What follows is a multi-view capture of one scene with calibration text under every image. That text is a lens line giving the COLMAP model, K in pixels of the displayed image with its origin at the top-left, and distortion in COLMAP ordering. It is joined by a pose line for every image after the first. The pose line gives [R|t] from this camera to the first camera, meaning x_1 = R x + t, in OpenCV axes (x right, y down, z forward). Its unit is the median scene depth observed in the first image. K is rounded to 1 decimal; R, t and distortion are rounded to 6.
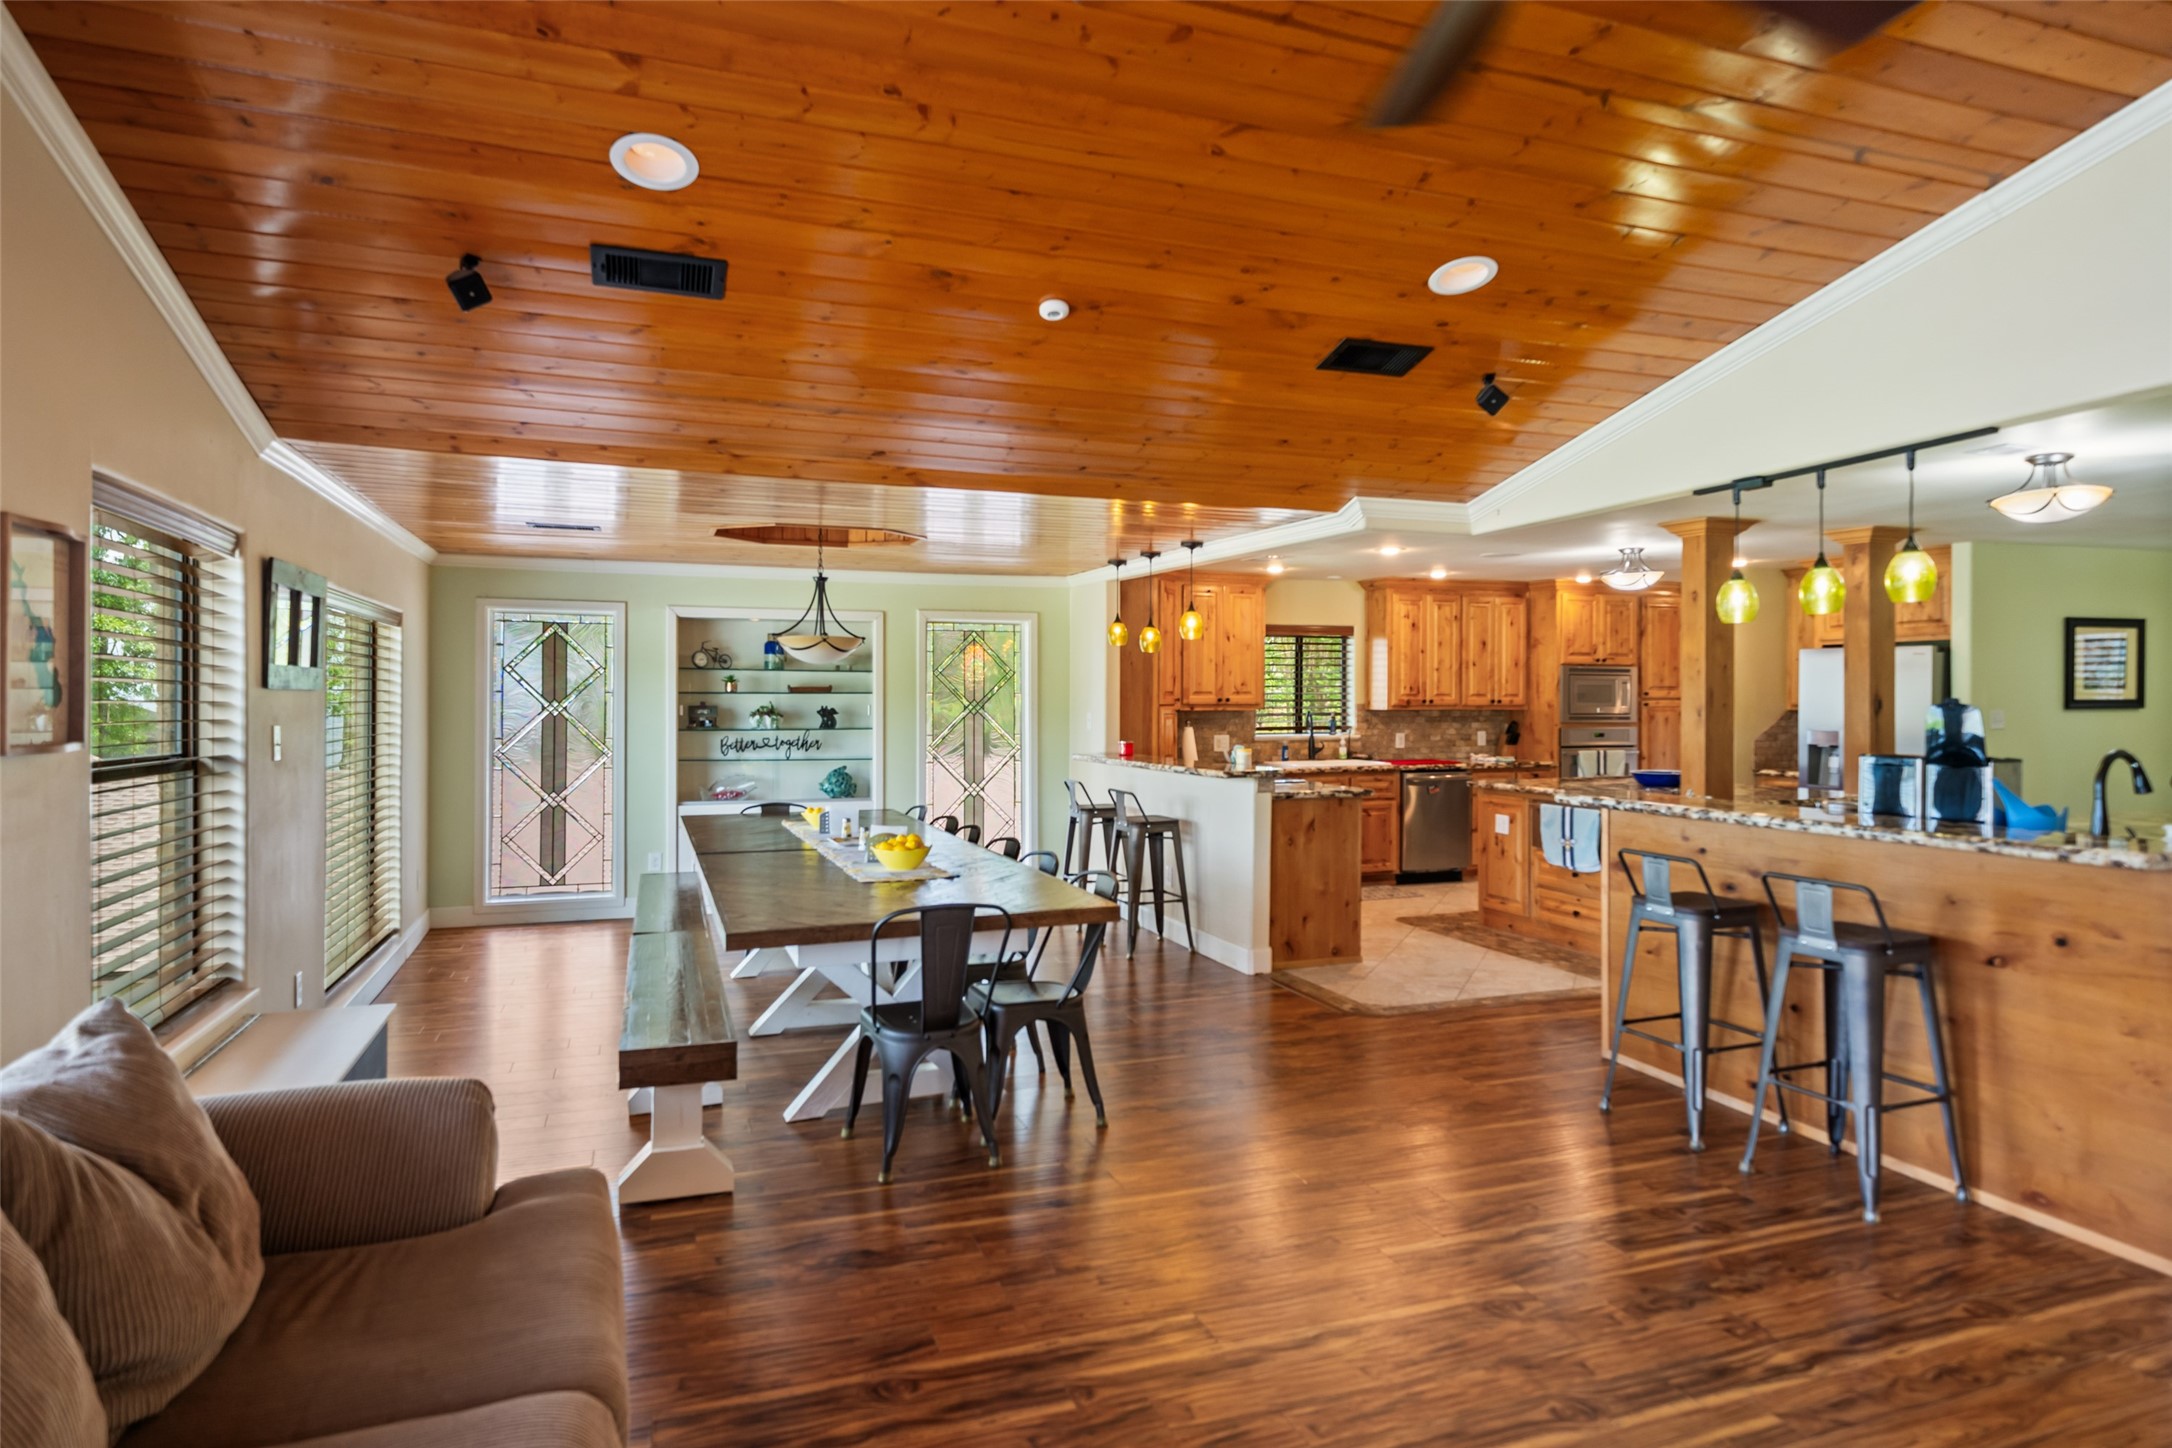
lens RADIAL K [[1223.5, 0, 1092.6], [0, 1223.5, 696.6], [0, 0, 1]] dist [0.003987, -0.001374]
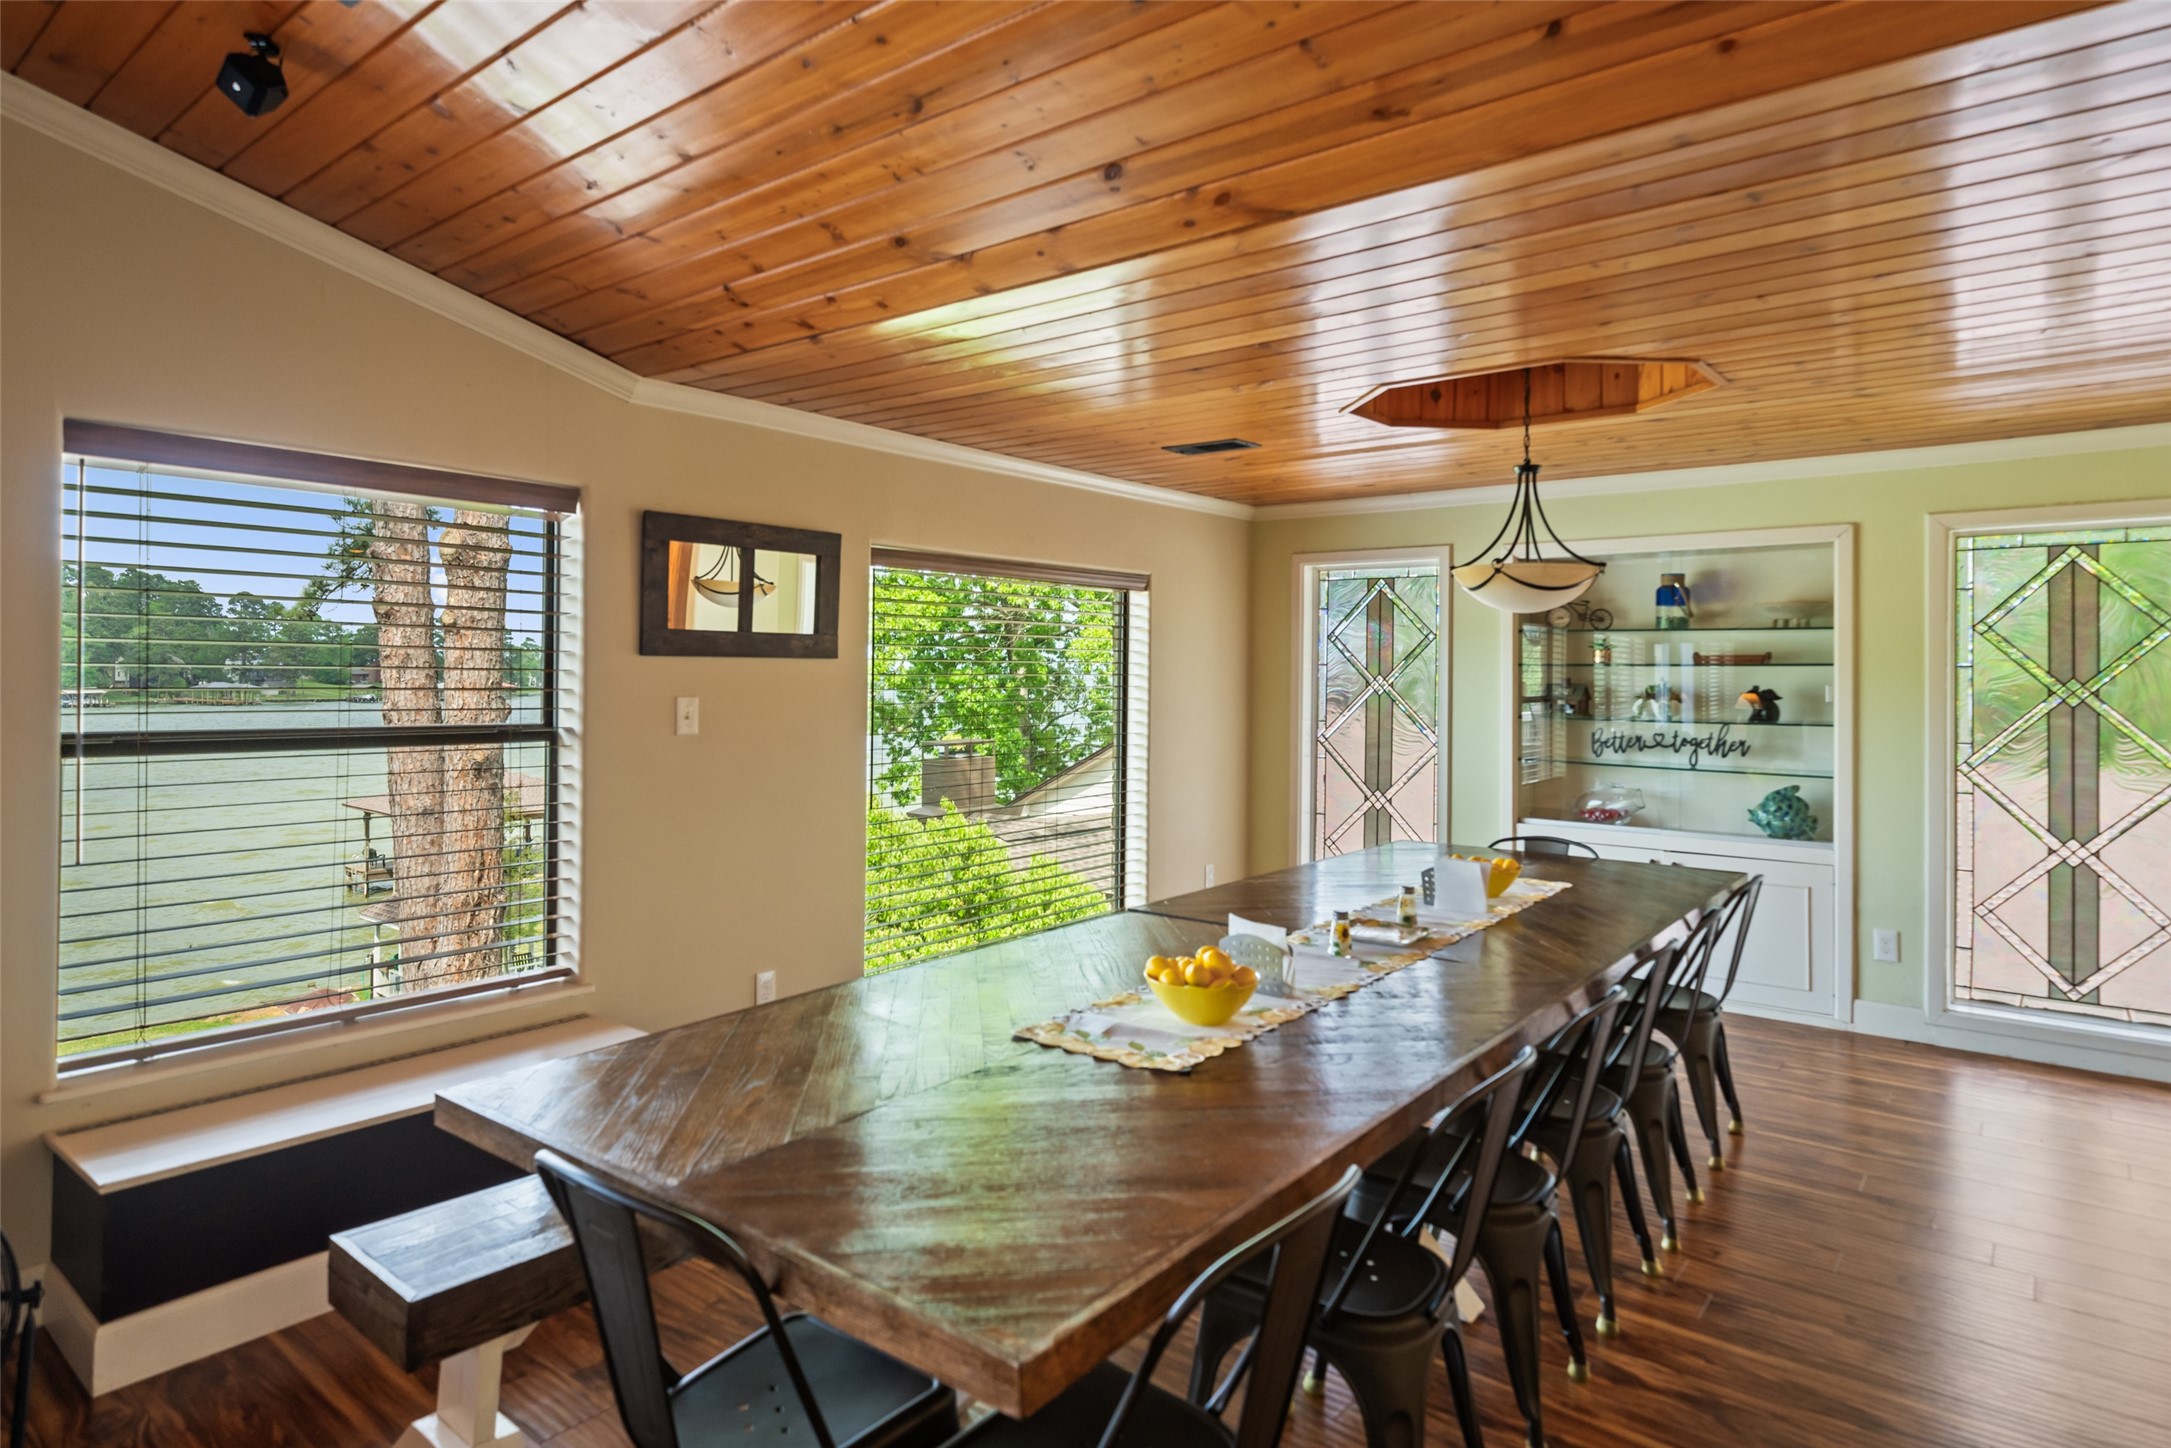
lens RADIAL K [[1209.2, 0, 1086.5], [0, 1209.2, 678.7], [0, 0, 1]] dist [-0.003614, -0.001075]
pose [[0.516568, 0.005942, -0.856225, 0.229272], [-0.003417, 0.999982, 0.004878, 0.003875], [0.856239, 0.000406, 0.516580, 0.710901]]
